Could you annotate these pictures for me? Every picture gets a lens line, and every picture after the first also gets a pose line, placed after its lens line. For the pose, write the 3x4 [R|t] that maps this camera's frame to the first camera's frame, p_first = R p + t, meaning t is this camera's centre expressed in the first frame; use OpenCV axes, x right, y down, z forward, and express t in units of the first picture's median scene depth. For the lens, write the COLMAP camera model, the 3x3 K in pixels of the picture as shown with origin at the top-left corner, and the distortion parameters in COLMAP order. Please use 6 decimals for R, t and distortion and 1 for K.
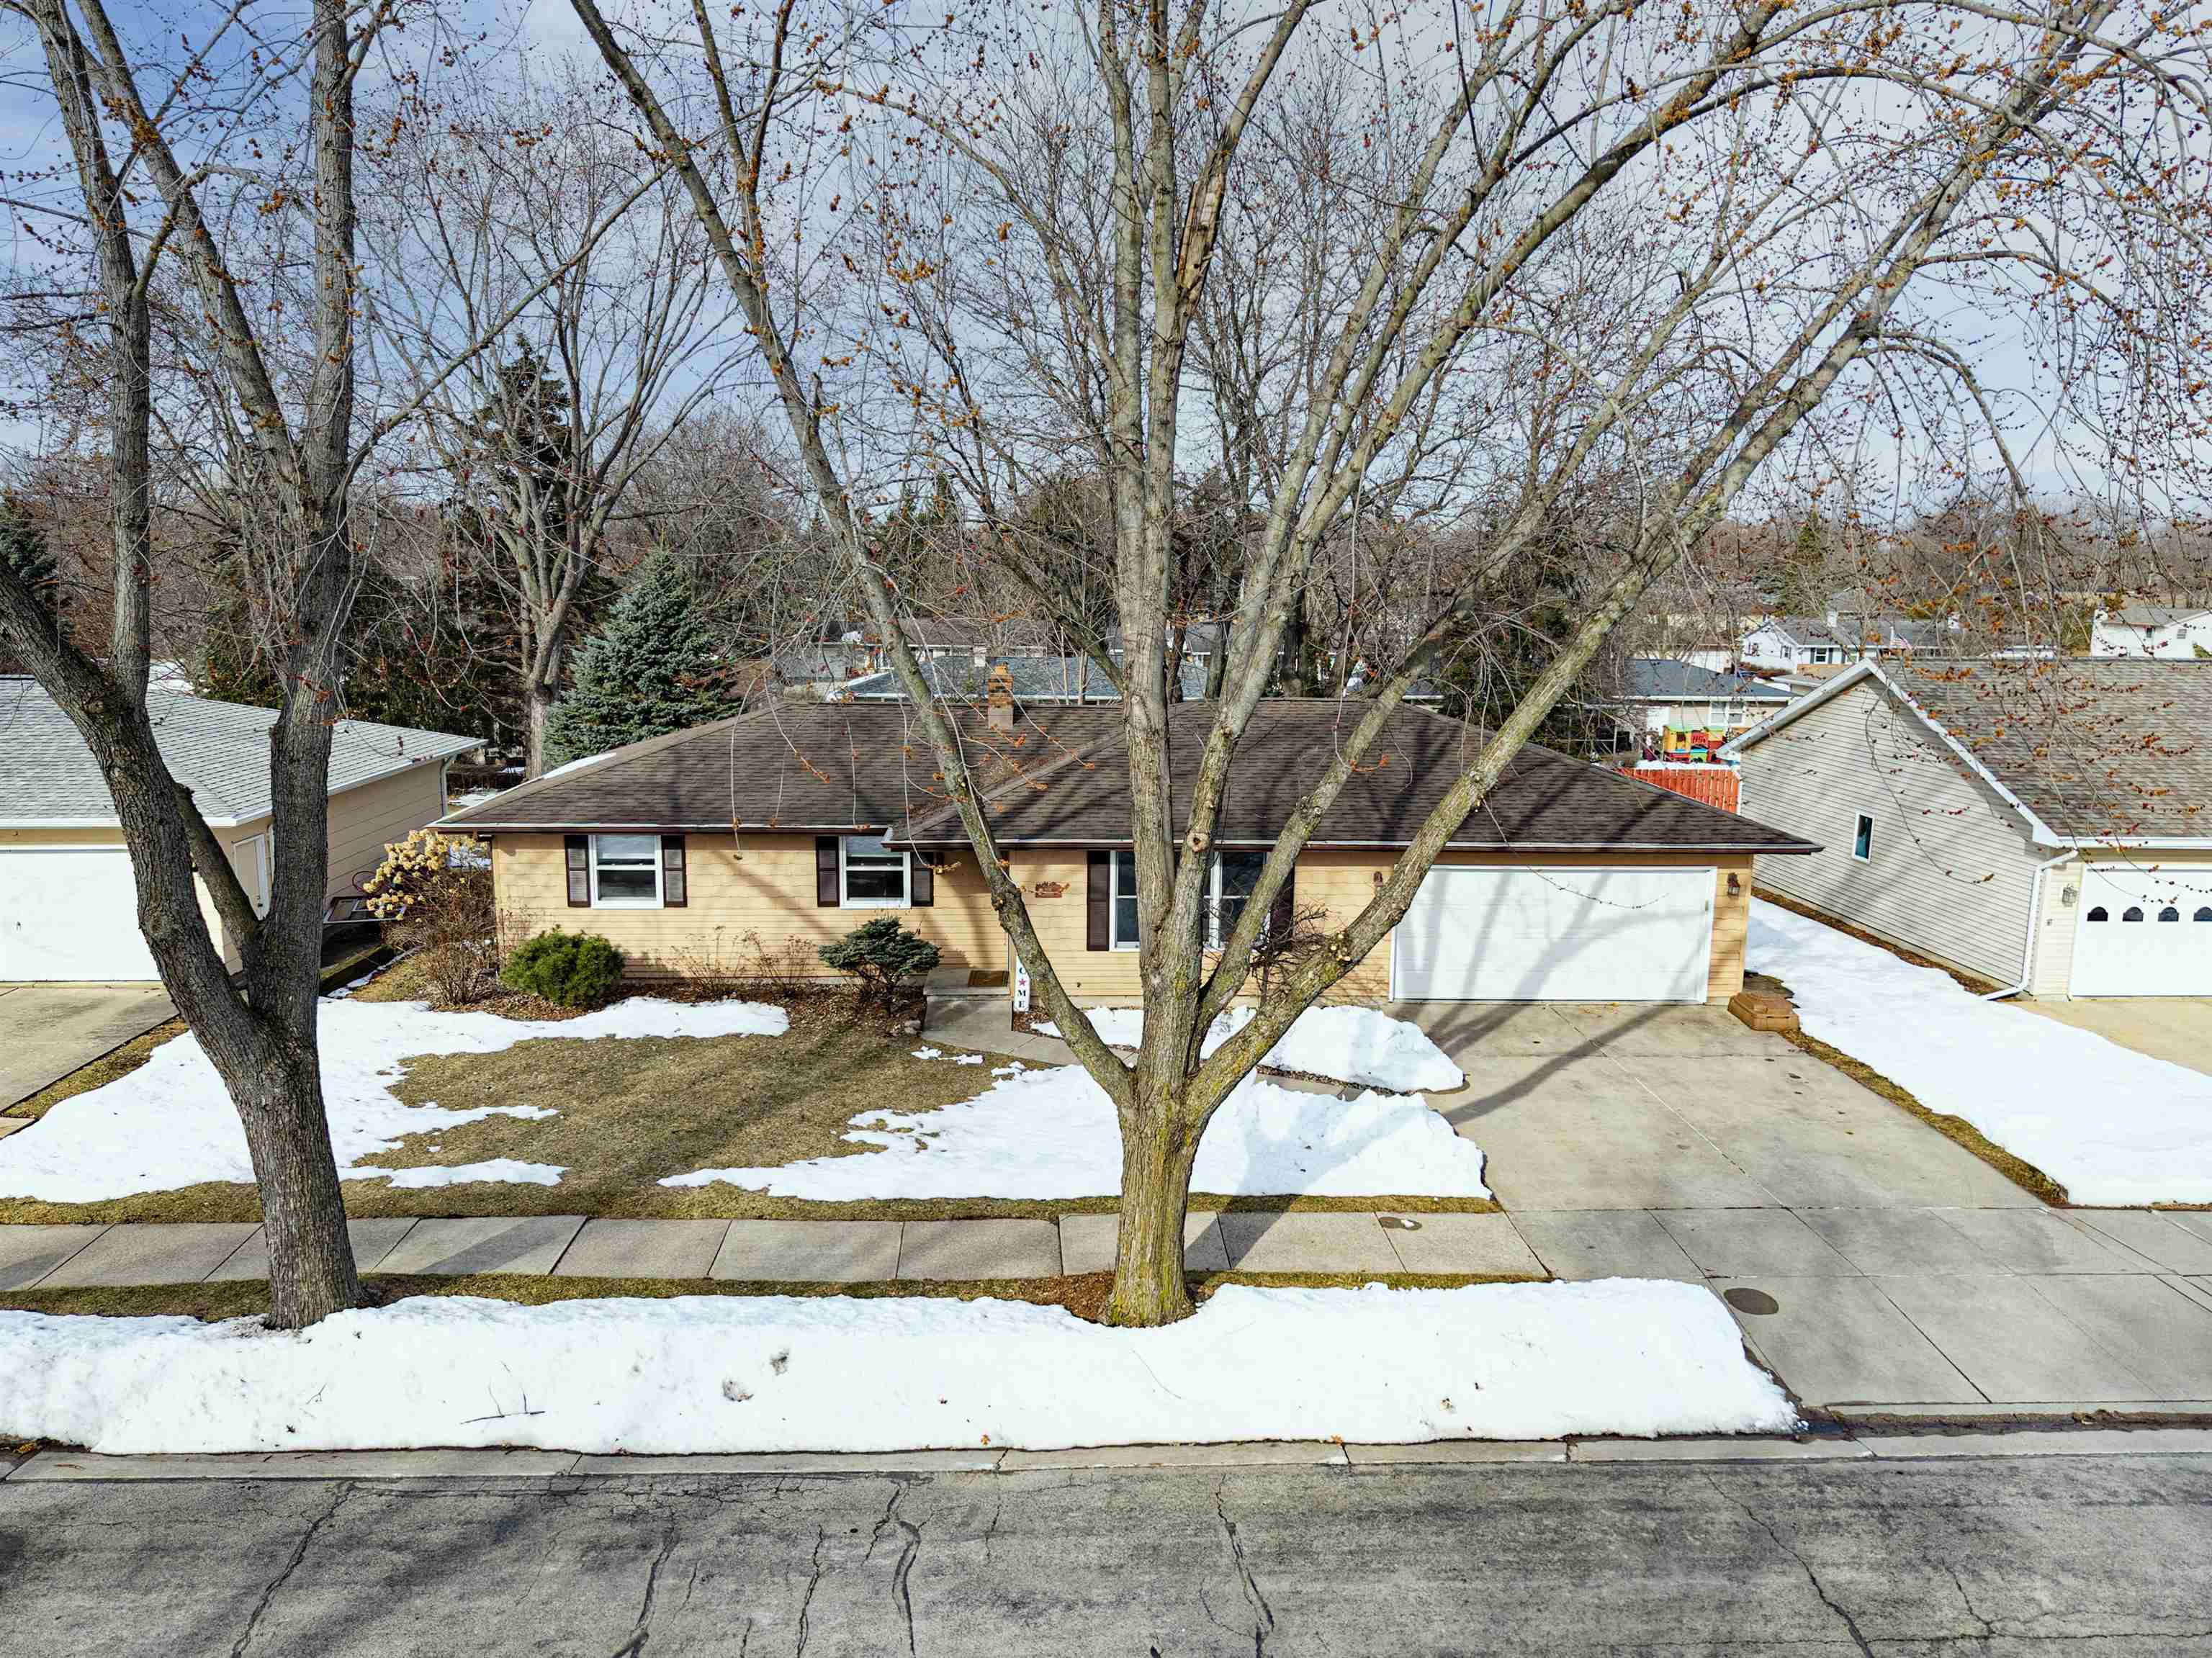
lens RADIAL K [[1532.4, 0, 1111.9], [0, 1532.4, 850.0], [0, 0, 1]] dist [0.028651, -0.037270]
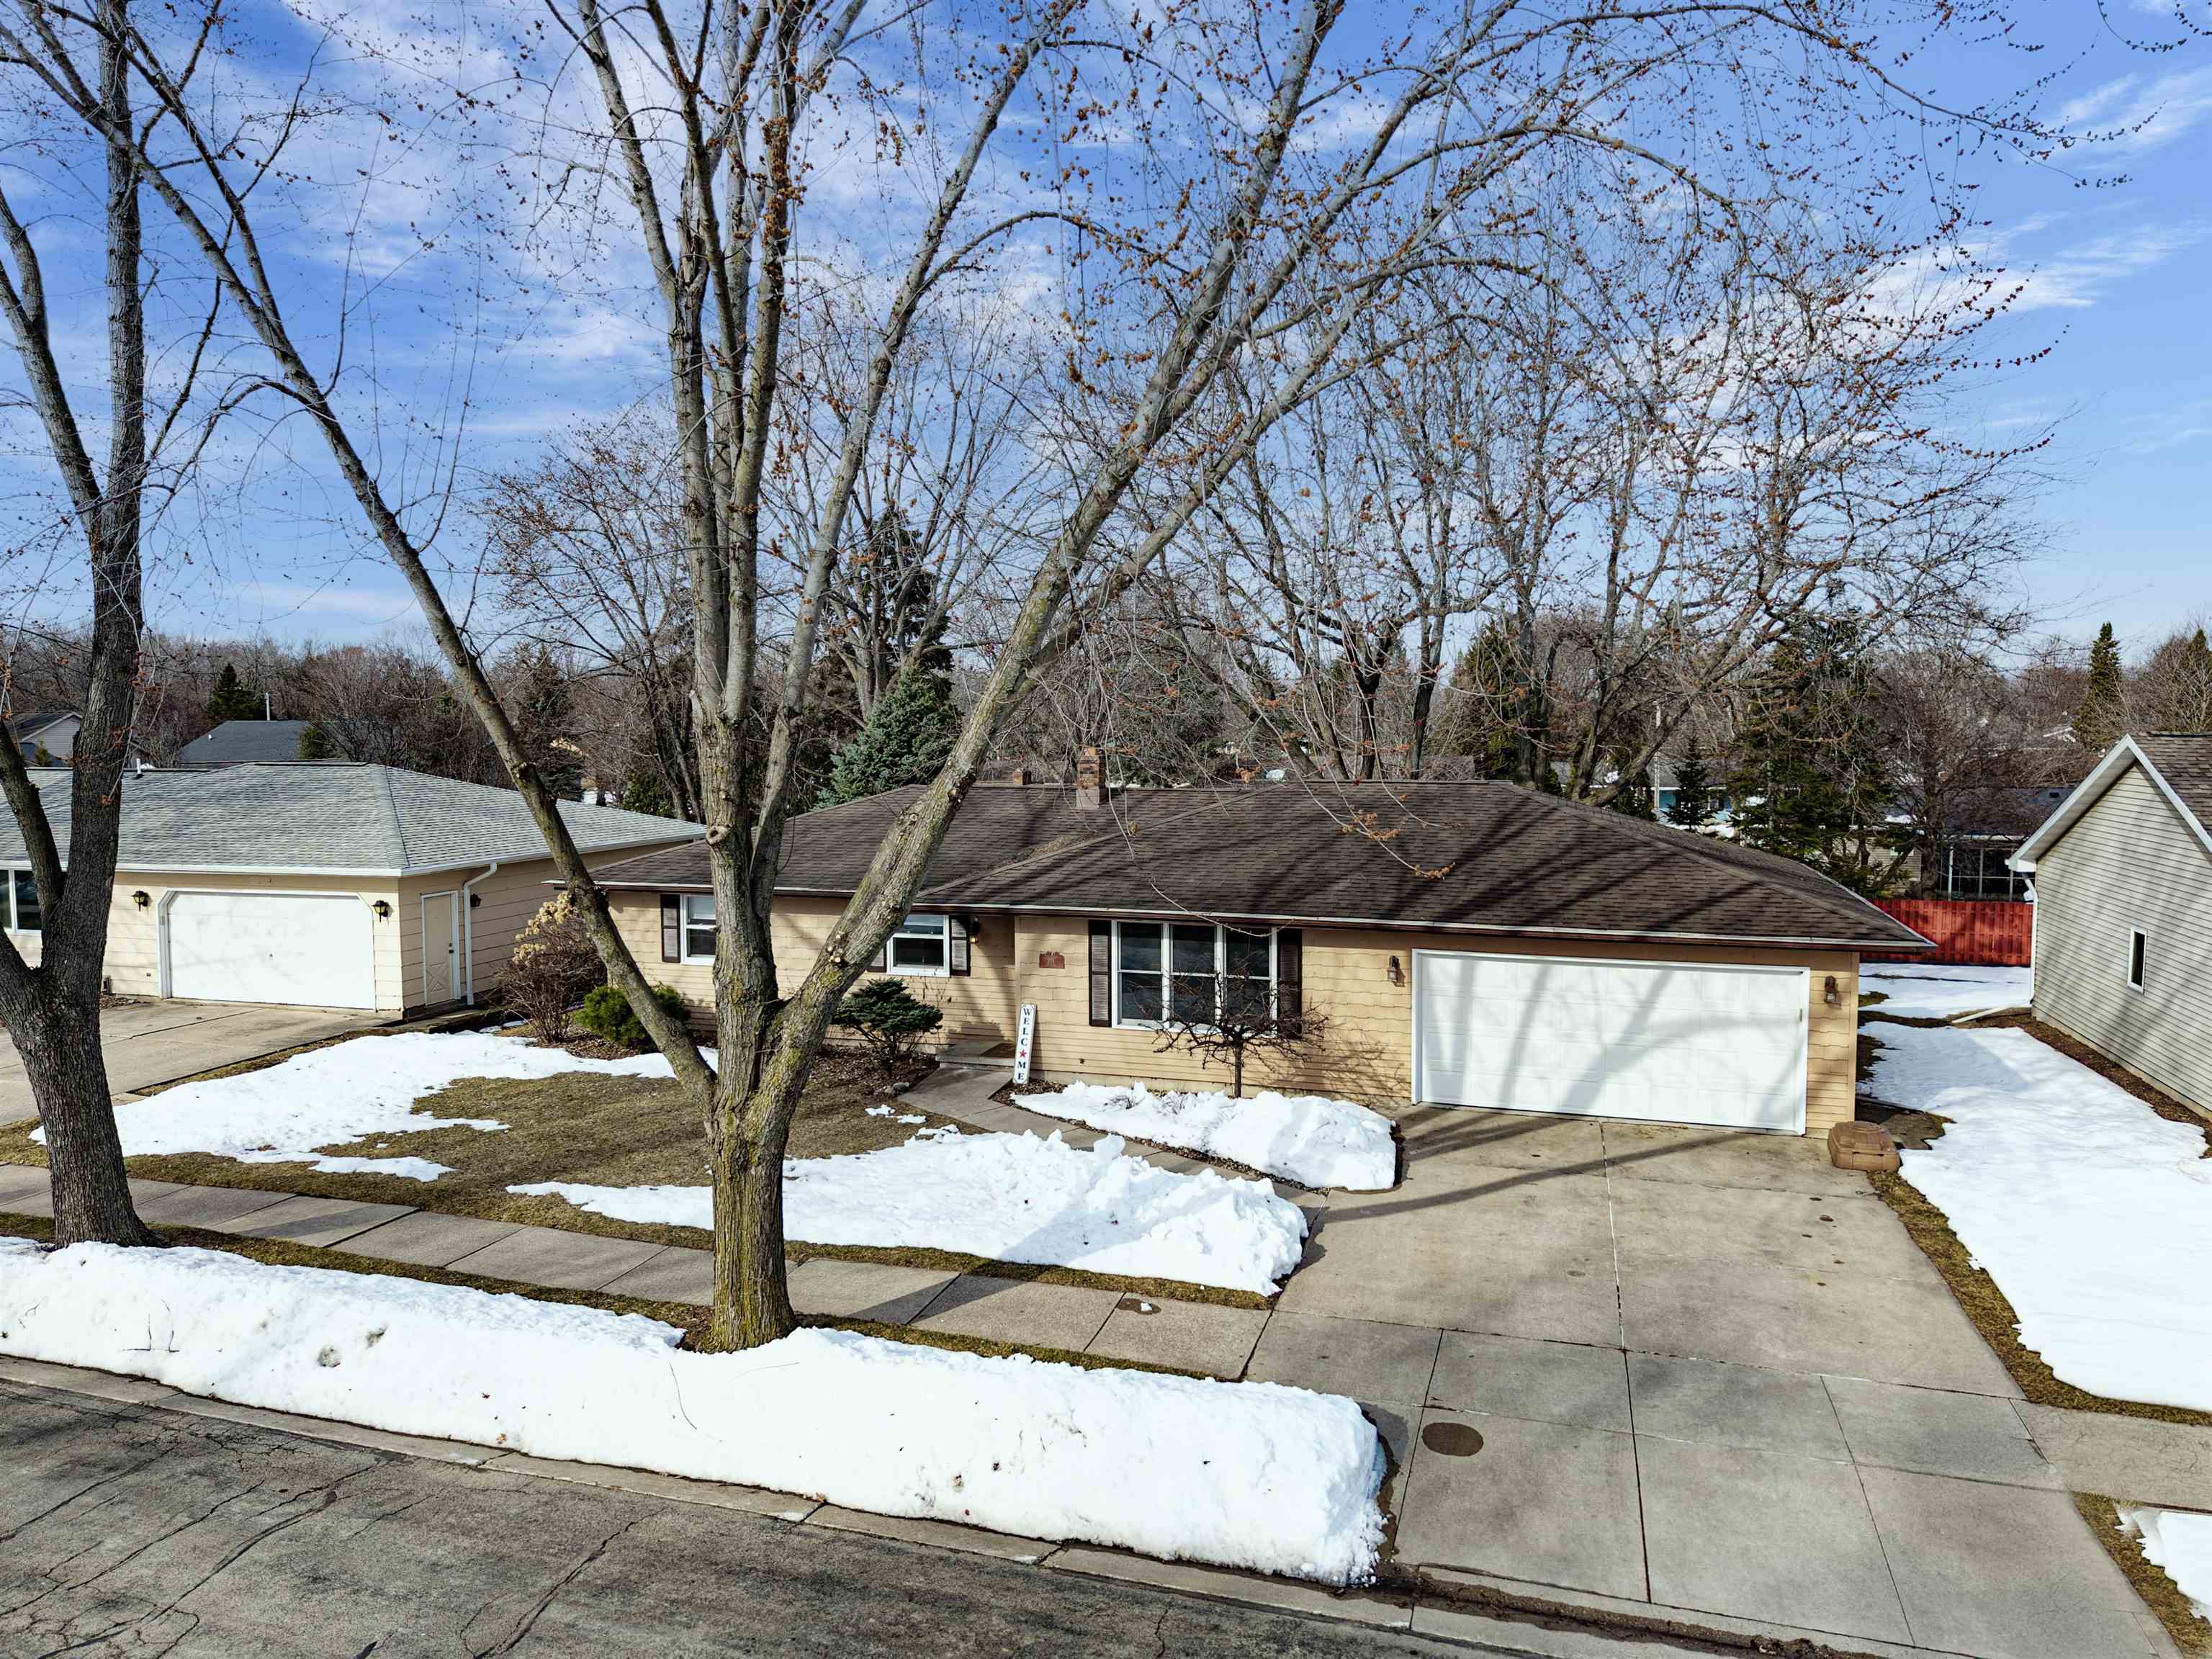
lens RADIAL K [[1507.6, 0, 1106.0], [0, 1507.6, 829.5], [0, 0, 1]] dist [0.021194, -0.026633]
pose [[0.938895, 0.011064, -0.344025, 0.404431], [-0.050157, 0.993212, -0.104944, 0.052908], [0.340529, 0.115787, 0.933077, 0.123810]]
